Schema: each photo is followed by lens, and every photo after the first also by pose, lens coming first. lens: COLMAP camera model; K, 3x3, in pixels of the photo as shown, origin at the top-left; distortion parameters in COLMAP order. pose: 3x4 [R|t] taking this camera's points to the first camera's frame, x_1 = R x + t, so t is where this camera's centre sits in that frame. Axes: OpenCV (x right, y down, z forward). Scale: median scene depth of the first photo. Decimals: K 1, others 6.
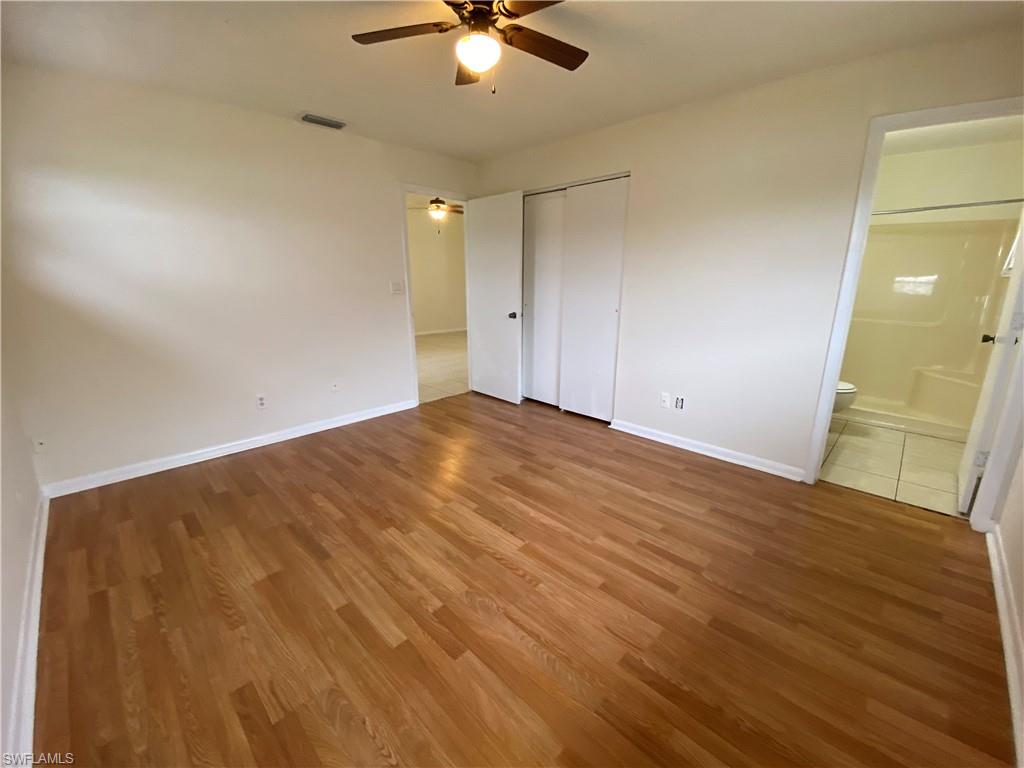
lens RADIAL K [[416.2, 0, 512.2], [0, 416.2, 387.2], [0, 0, 1]] dist [-0.014647, -0.002032]
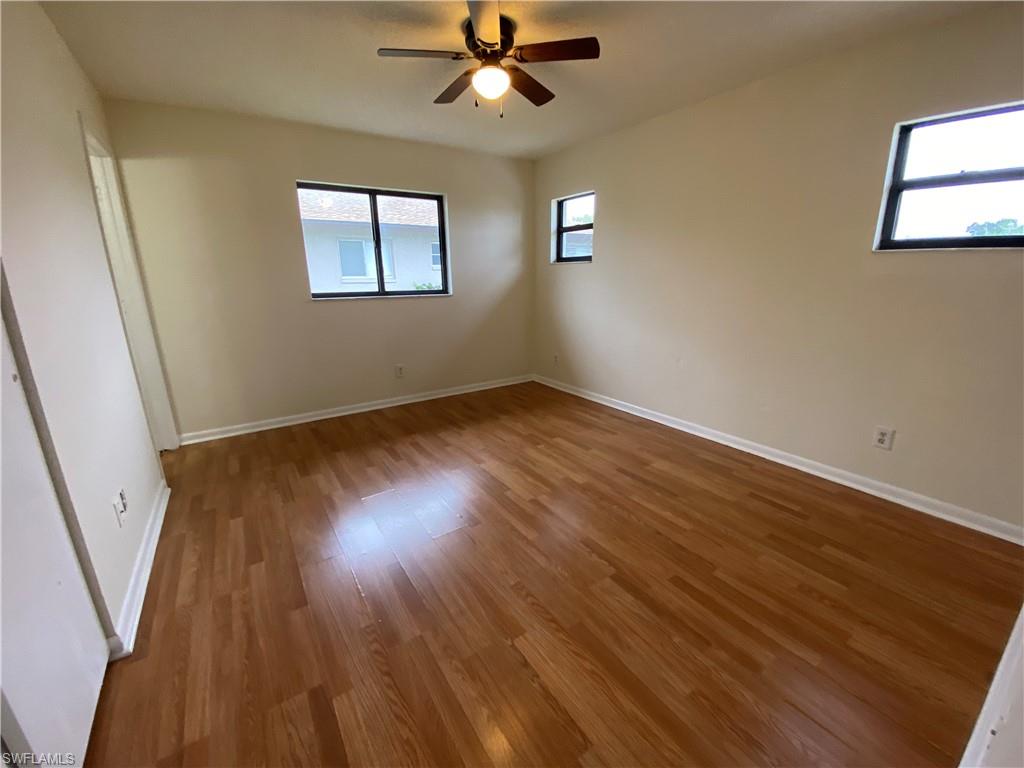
lens RADIAL K [[416.2, 0, 516.0], [0, 416.2, 378.6], [0, 0, 1]] dist [-0.014647, -0.002032]
pose [[-0.981060, -0.035439, 0.190433, -0.355188], [0.060113, 0.878879, 0.473242, -0.538951], [-0.184139, 0.475727, -0.860103, 2.085151]]
